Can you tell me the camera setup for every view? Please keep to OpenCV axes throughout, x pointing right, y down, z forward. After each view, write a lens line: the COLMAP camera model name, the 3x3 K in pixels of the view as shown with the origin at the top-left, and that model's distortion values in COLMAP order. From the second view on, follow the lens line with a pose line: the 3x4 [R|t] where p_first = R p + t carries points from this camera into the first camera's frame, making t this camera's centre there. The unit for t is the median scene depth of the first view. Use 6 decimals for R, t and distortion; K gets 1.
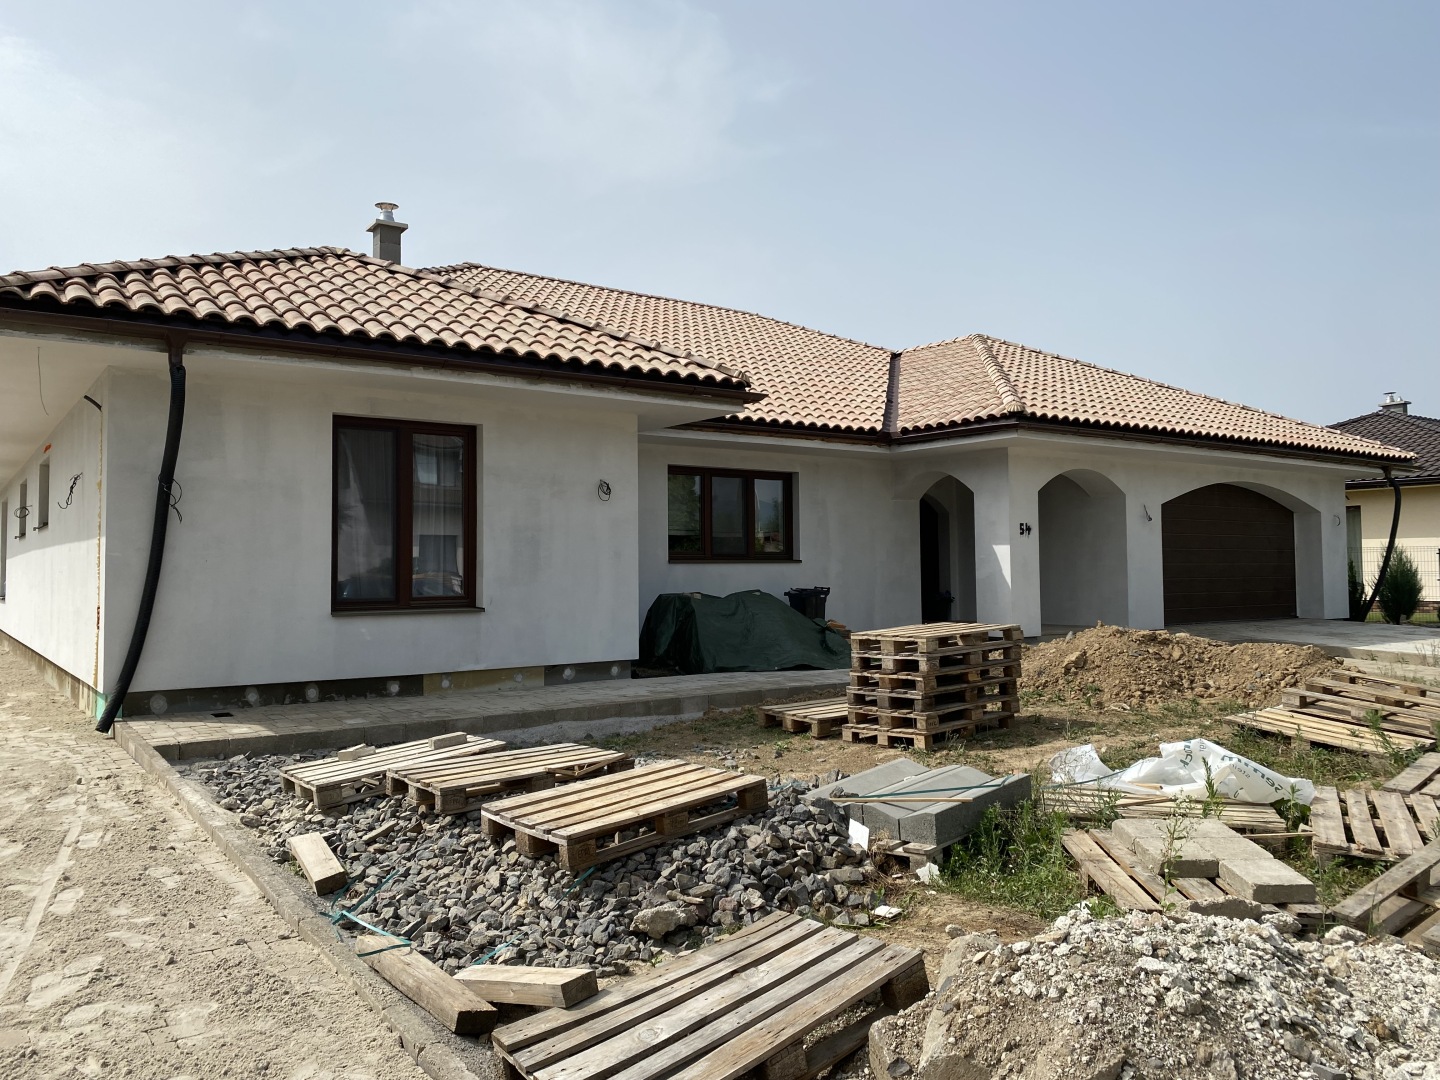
lens RADIAL K [[1083.6, 0, 691.0], [0, 1083.6, 537.3], [0, 0, 1]] dist [0.030131, -0.022426]
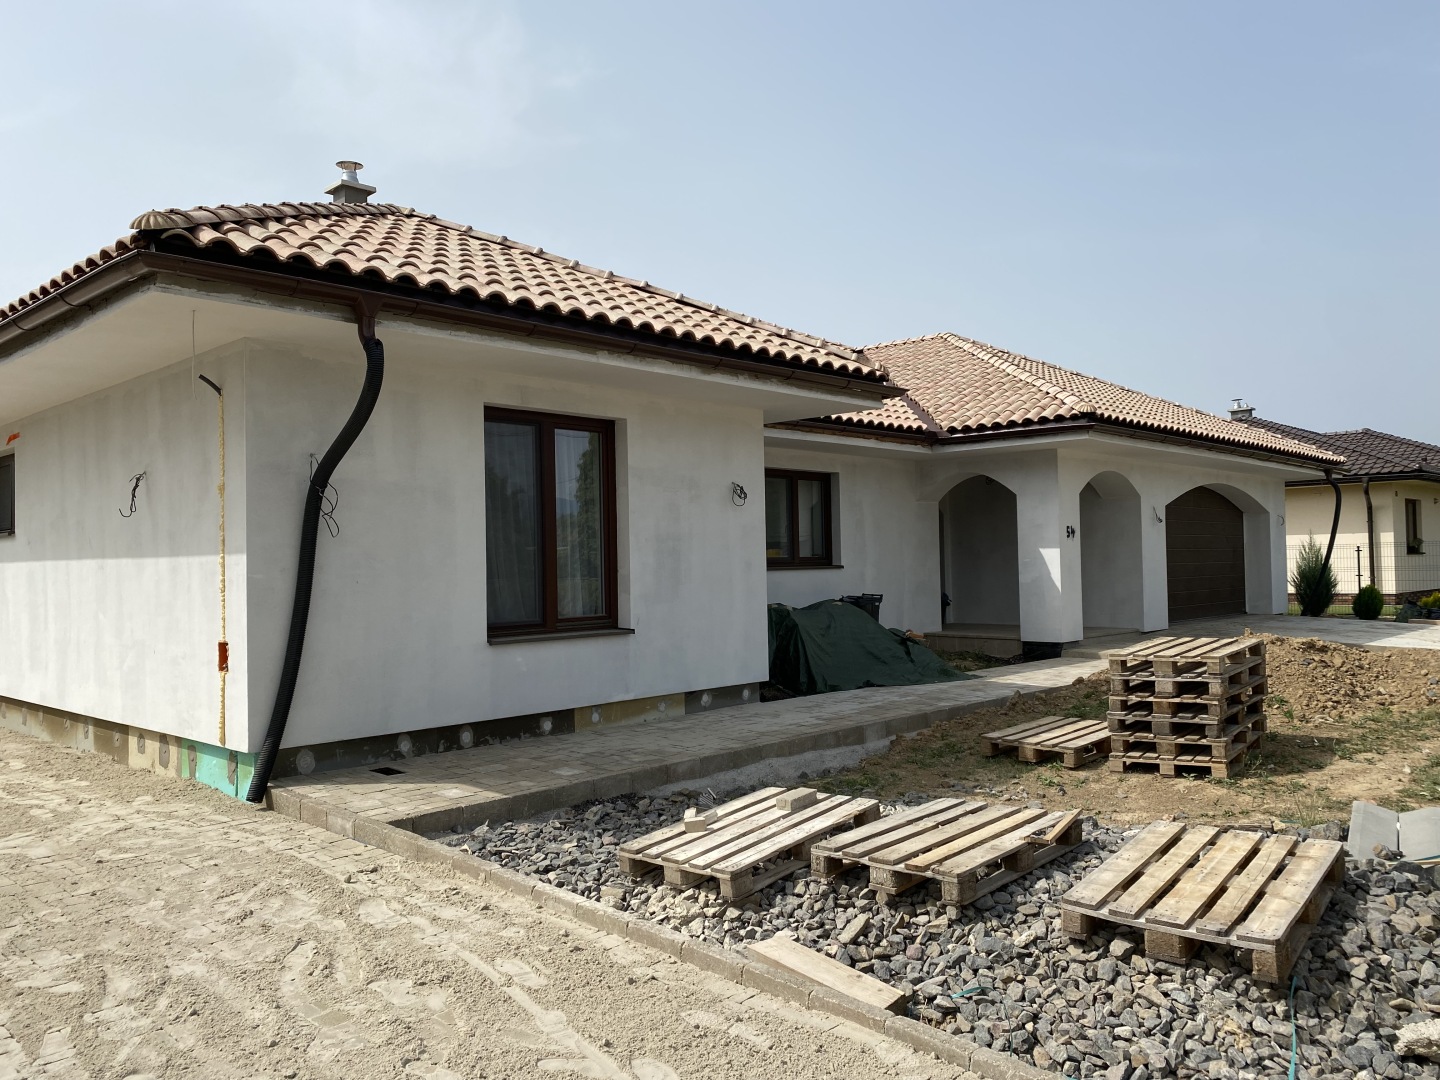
lens RADIAL K [[1083.6, 0, 700.8], [0, 1083.6, 561.7], [0, 0, 1]] dist [0.030131, -0.022426]
pose [[0.982013, -0.010125, 0.188539, -0.303476], [0.005184, 0.999631, 0.026681, -0.012511], [-0.188740, -0.025223, 0.981703, 0.136093]]
